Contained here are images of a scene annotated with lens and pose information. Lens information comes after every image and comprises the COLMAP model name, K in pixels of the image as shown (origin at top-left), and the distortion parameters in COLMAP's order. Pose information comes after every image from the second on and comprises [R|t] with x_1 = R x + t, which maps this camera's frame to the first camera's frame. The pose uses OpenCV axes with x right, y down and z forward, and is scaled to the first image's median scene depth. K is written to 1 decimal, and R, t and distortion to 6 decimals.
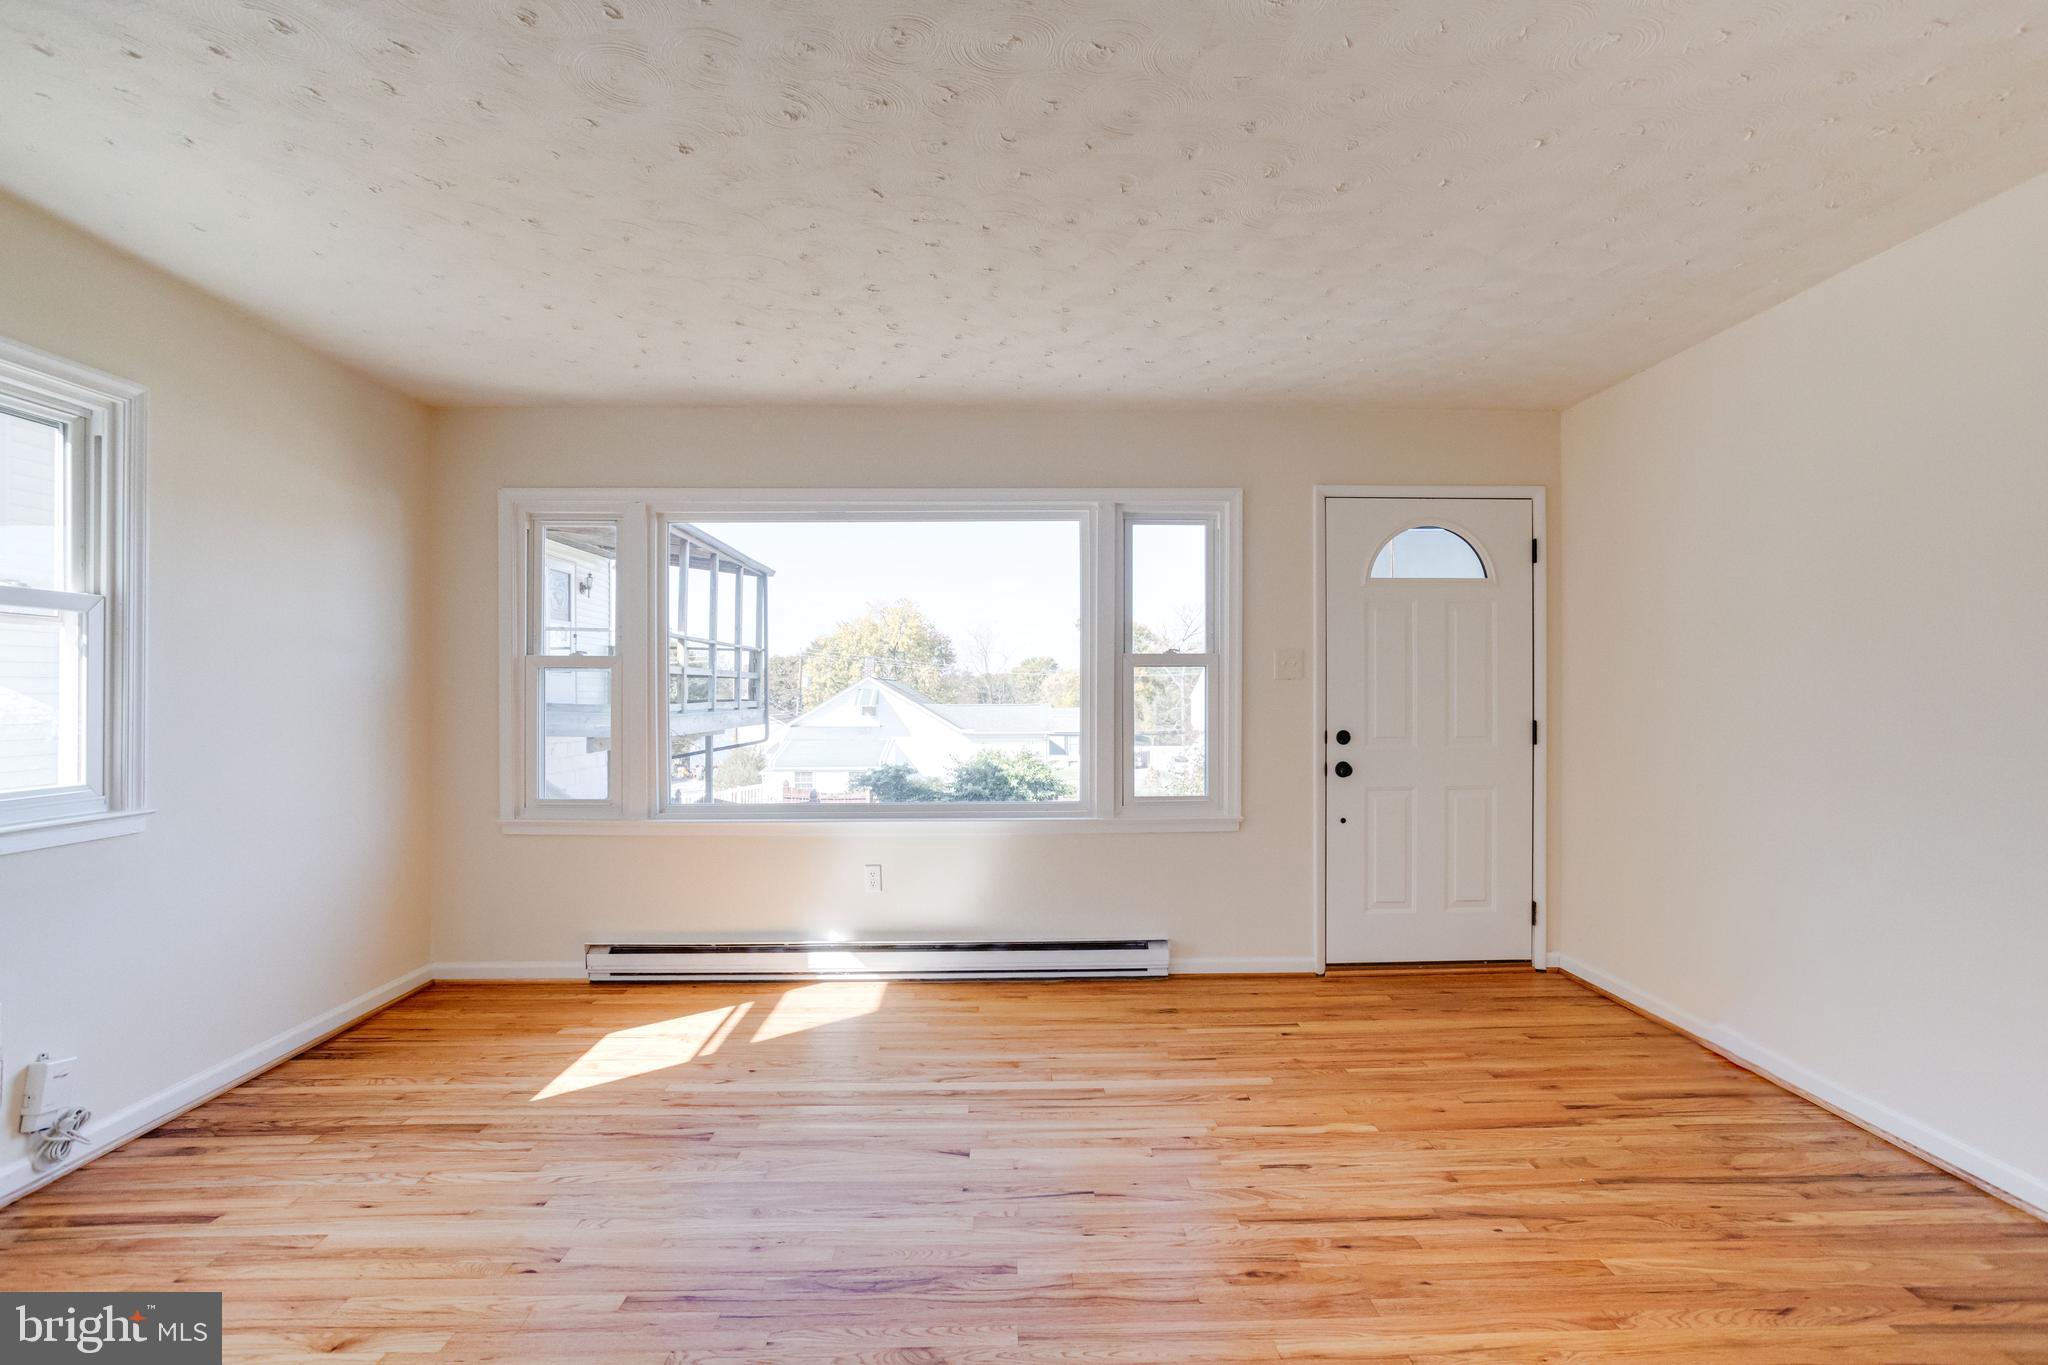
lens RADIAL K [[984.2, 0, 1027.7], [0, 984.2, 676.7], [0, 0, 1]] dist [-0.045642, 0.025585]
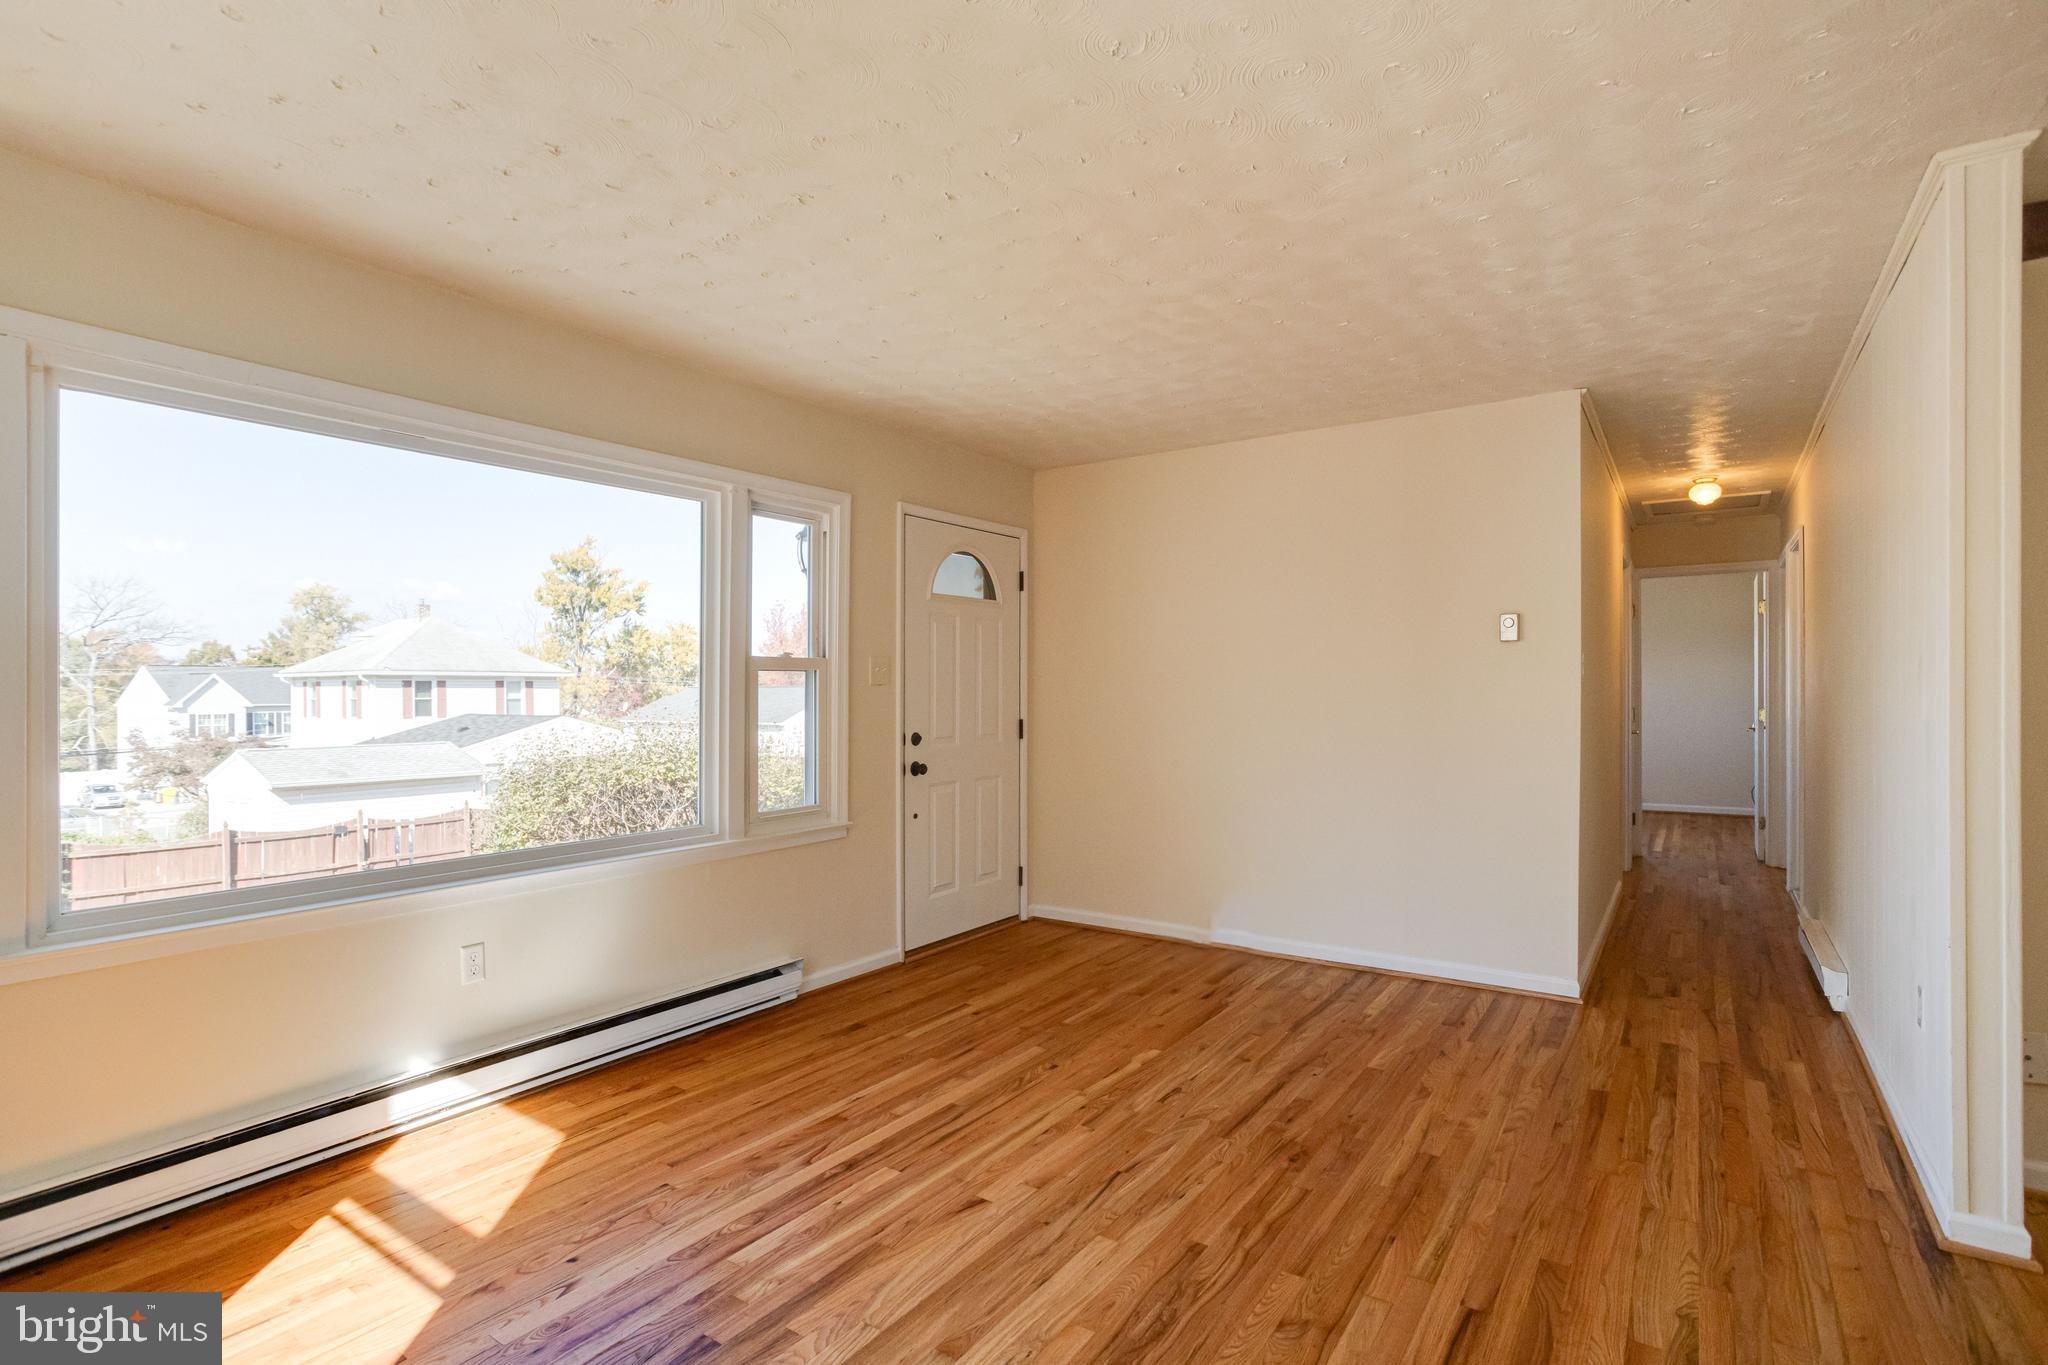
lens RADIAL K [[987.1, 0, 1025.3], [0, 987.1, 687.2], [0, 0, 1]] dist [-0.054115, 0.034677]
pose [[0.589724, 0.000870, 0.807604, -0.504626], [-0.006767, 0.999970, 0.003864, 0.000009], [-0.807576, -0.007744, 0.589712, 0.274502]]
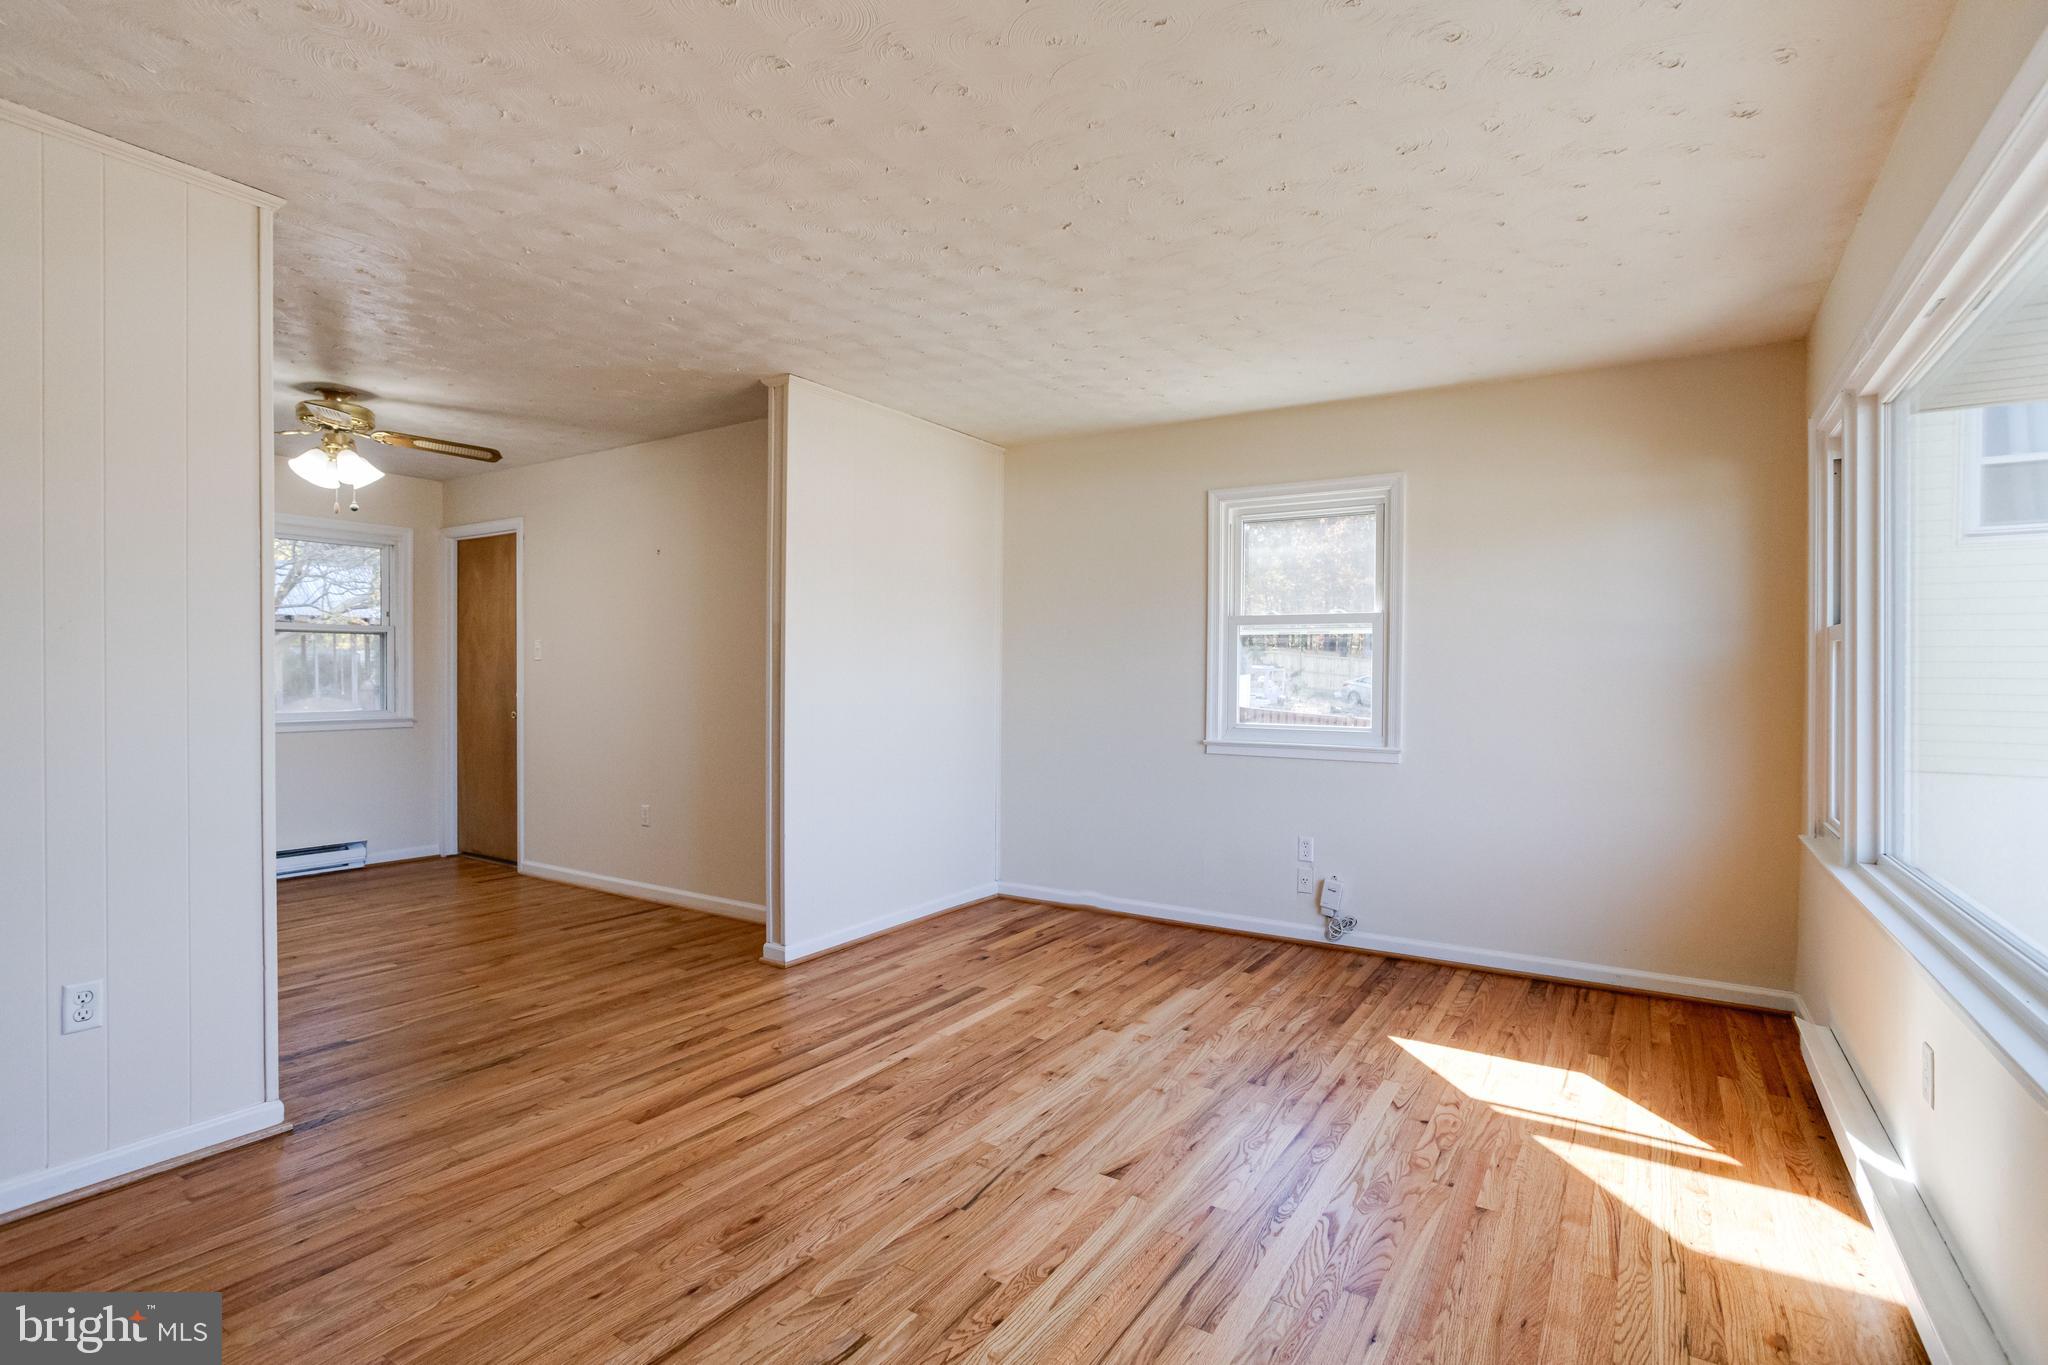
lens RADIAL K [[984.2, 0, 1027.7], [0, 984.2, 676.7], [0, 0, 1]] dist [-0.045642, 0.025585]
pose [[-0.560061, 0.000256, -0.828451, 0.473663], [0.005652, 0.999978, -0.003511, 0.016915], [0.828432, -0.006648, -0.560050, 0.933208]]
